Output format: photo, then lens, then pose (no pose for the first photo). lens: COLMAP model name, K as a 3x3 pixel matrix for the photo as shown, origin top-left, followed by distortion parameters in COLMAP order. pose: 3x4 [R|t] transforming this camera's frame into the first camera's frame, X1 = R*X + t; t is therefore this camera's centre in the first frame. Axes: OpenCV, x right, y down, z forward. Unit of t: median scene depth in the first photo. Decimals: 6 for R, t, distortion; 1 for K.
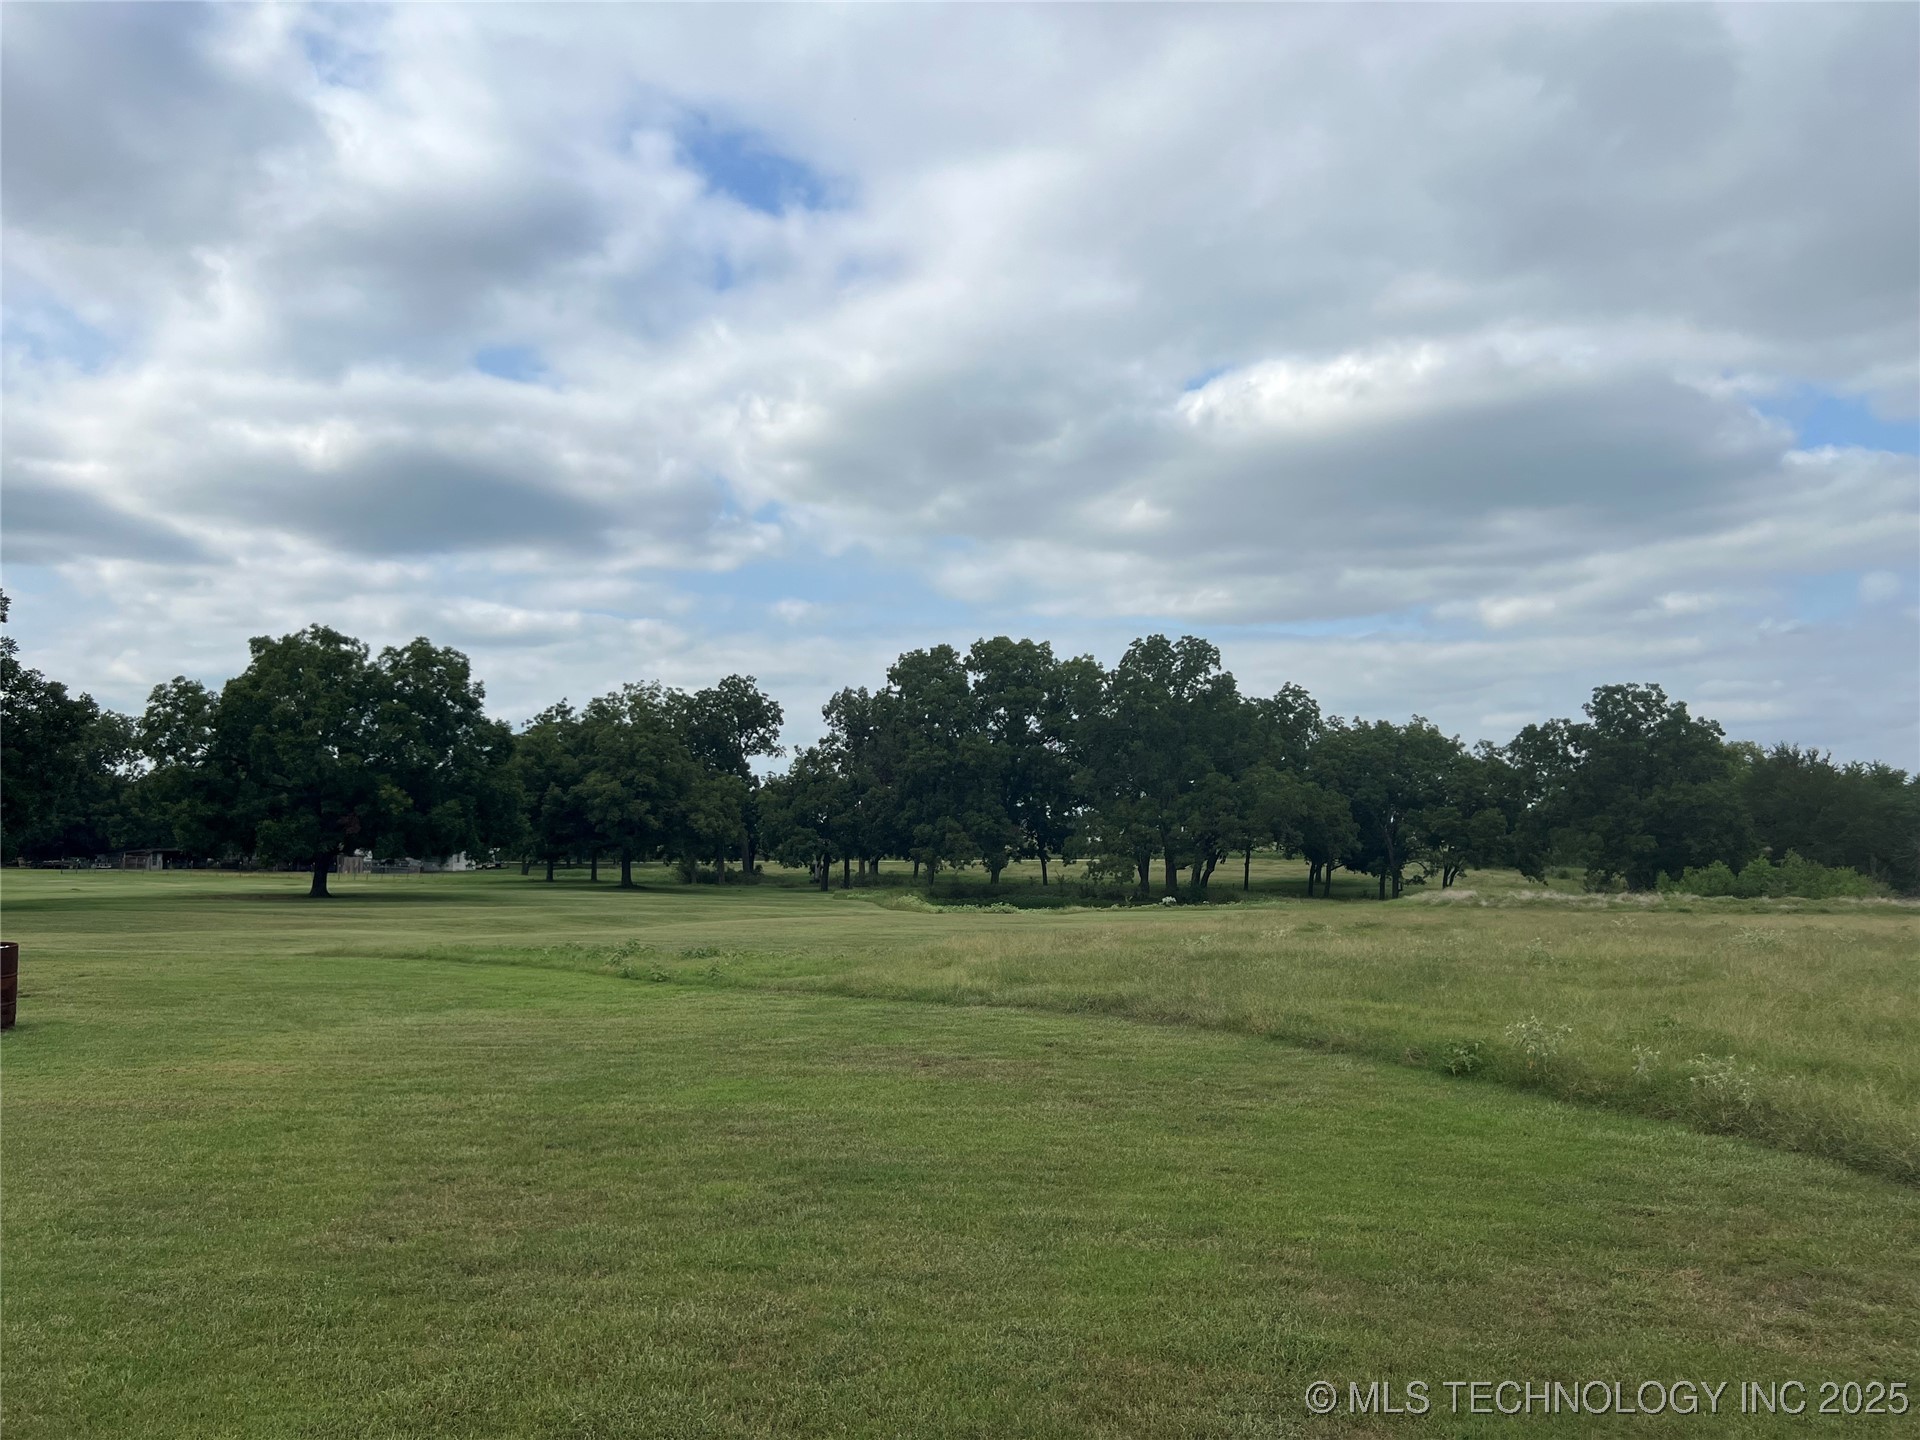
lens RADIAL K [[1445.5, 0, 965.1], [0, 1445.5, 727.5], [0, 0, 1]] dist [0.055192, -0.008233]
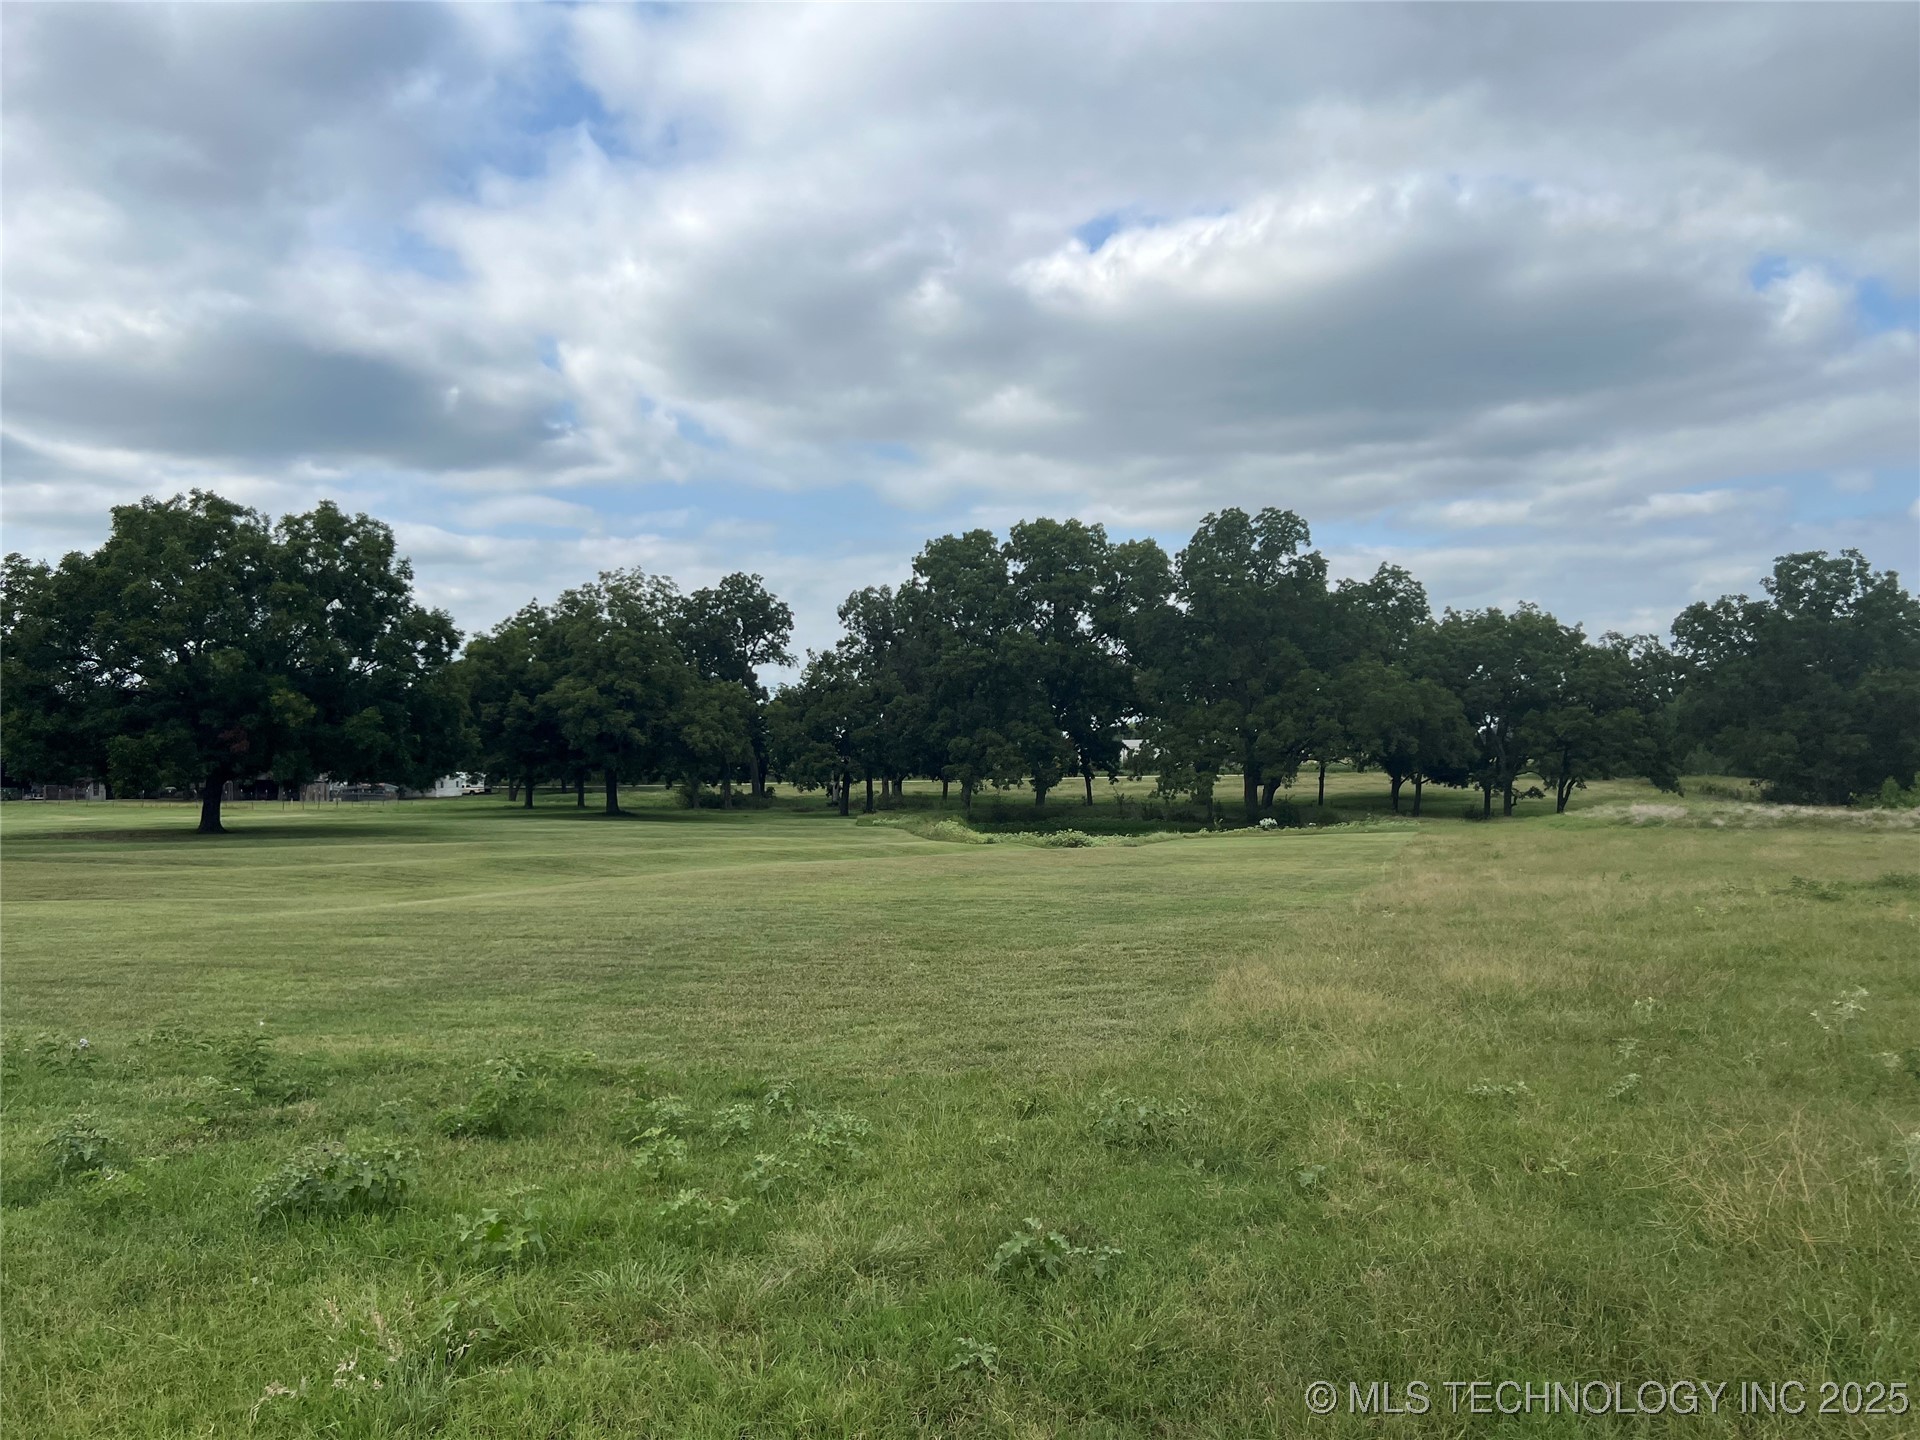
lens RADIAL K [[1445.5, 0, 956.5], [0, 1445.5, 726.1], [0, 0, 1]] dist [0.055192, -0.008233]
pose [[0.999765, -0.014720, -0.015935, -0.017111], [0.015555, 0.998442, 0.053596, 0.015108], [0.015122, -0.053831, 0.998436, 0.149914]]
